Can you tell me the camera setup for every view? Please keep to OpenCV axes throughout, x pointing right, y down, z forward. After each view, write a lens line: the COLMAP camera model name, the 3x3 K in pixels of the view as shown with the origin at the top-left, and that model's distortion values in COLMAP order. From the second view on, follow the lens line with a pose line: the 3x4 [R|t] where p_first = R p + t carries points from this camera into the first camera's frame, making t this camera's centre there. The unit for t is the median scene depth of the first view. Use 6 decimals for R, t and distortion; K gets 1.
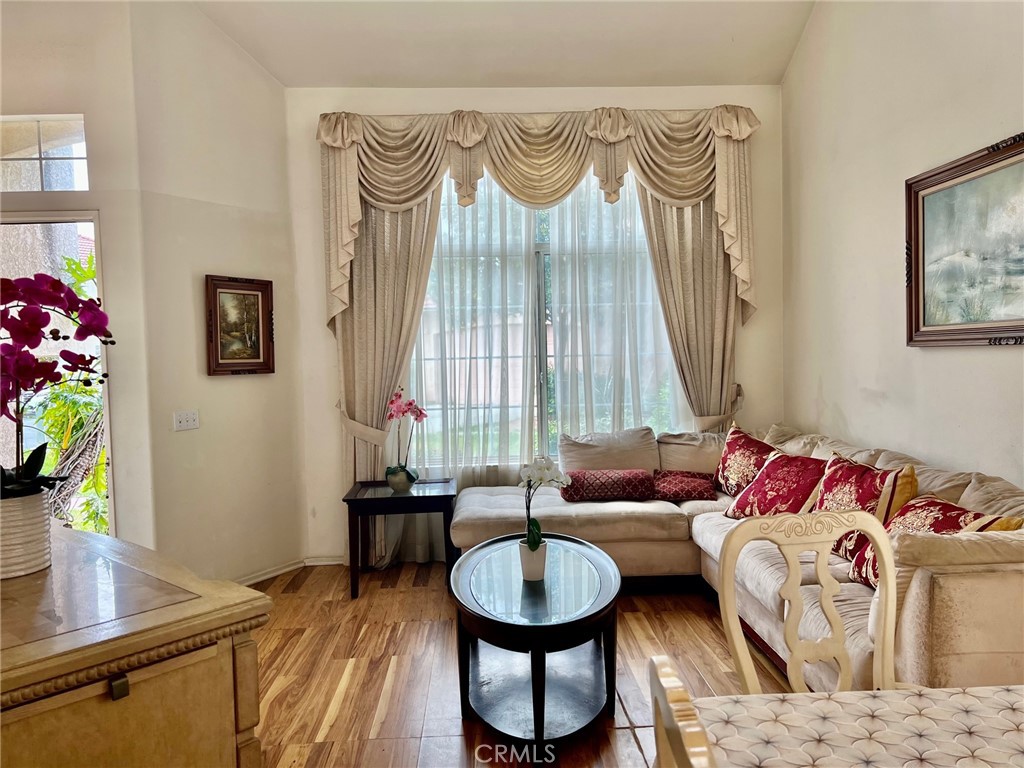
lens RADIAL K [[764.4, 0, 512.6], [0, 764.4, 381.6], [0, 0, 1]] dist [0.031432, -0.040394]
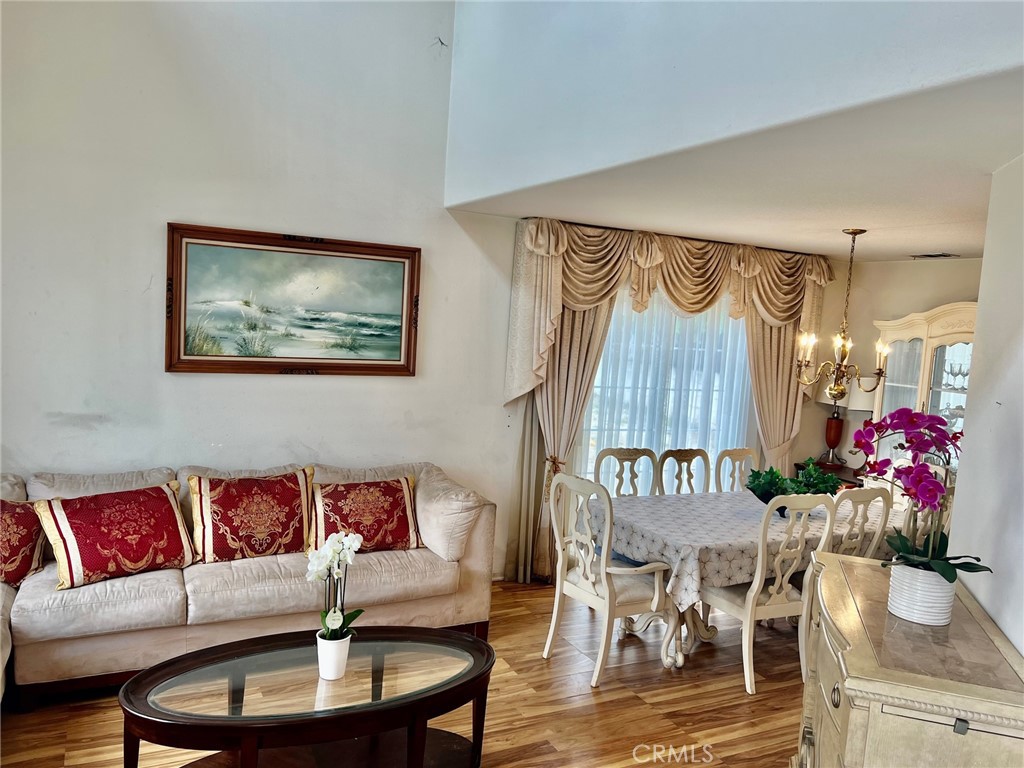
lens RADIAL K [[764.4, 0, 523.3], [0, 764.4, 392.2], [0, 0, 1]] dist [0.031432, -0.040394]
pose [[-0.426235, -0.088396, 0.900283, -0.780189], [-0.018669, 0.995862, 0.088941, -0.137312], [-0.904420, 0.021102, -0.426121, 1.102479]]
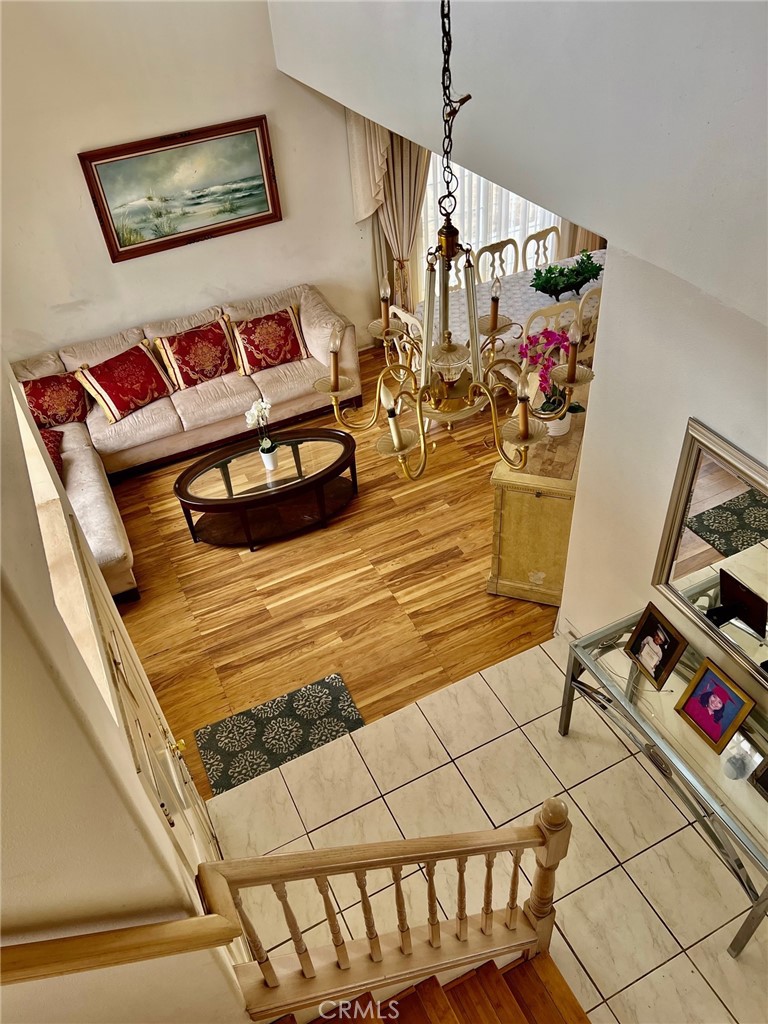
lens RADIAL K [[764.4, 0, 385.3], [0, 764.4, 517.5], [0, 0, 1]] dist [0.031432, -0.040394]
pose [[-0.395125, -0.568435, 0.721636, -1.280997], [0.115777, 0.748480, 0.652973, -0.690052], [-0.911302, 0.341554, -0.229931, 1.130606]]
